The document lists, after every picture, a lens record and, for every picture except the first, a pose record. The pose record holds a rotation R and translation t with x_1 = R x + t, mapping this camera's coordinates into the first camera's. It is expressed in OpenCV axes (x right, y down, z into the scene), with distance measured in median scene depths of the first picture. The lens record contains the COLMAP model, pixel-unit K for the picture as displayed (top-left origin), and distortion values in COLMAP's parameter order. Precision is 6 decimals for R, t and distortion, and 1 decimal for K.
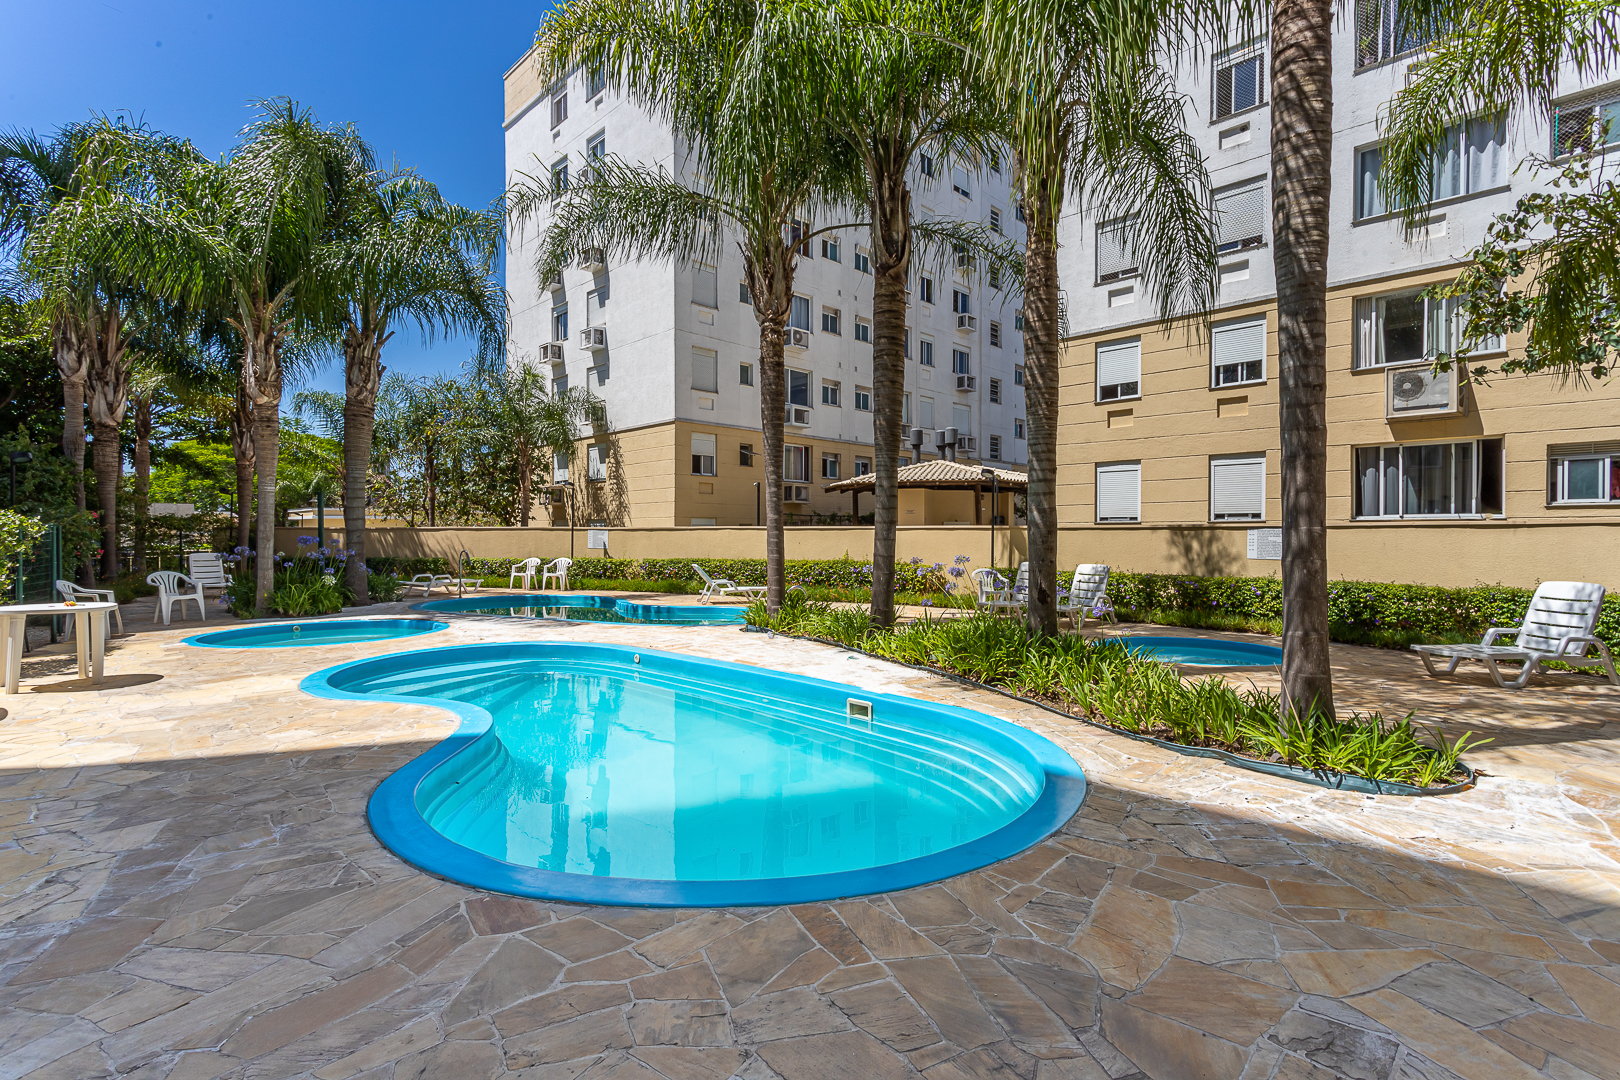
lens RADIAL K [[753.3, 0, 809.9], [0, 753.3, 540.4], [0, 0, 1]] dist [0.002727, -0.000276]
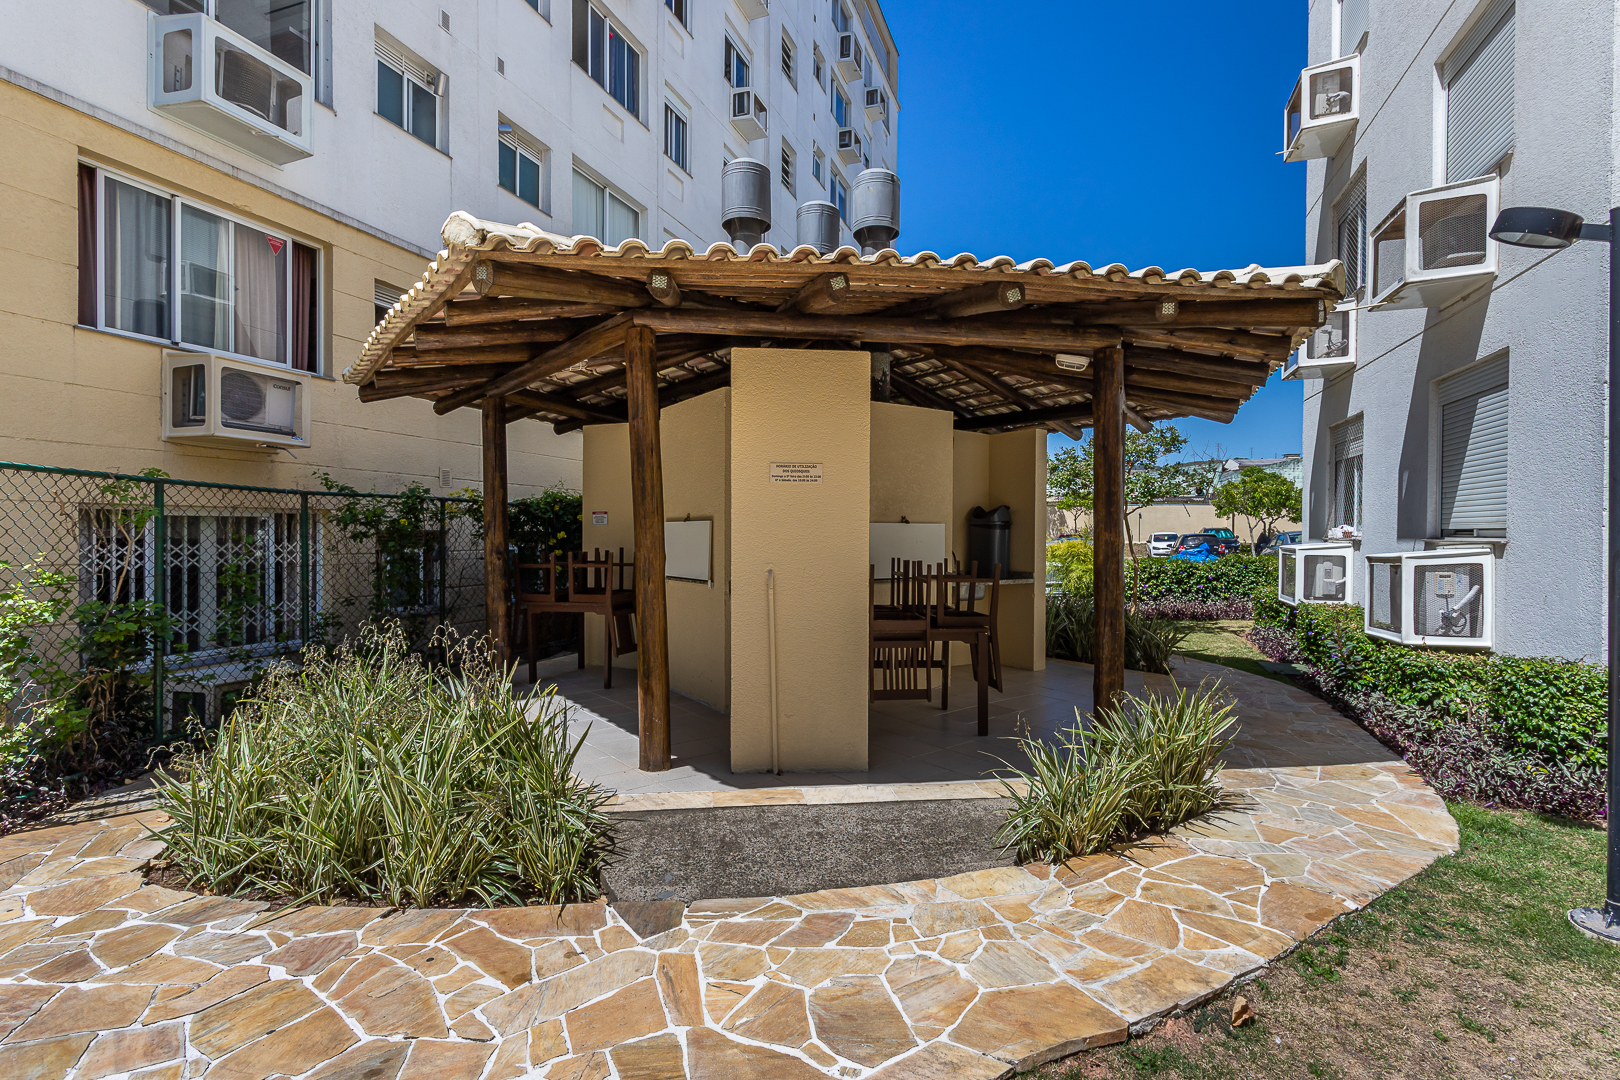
lens RADIAL K [[753.3, 0, 810.9], [0, 753.3, 539.9], [0, 0, 1]] dist [0.002727, -0.000276]
pose [[0.901036, -0.000875, 0.433743, 0.042145], [0.001936, 0.999996, -0.002006, -0.016028], [-0.433739, 0.002647, 0.901035, 0.673549]]
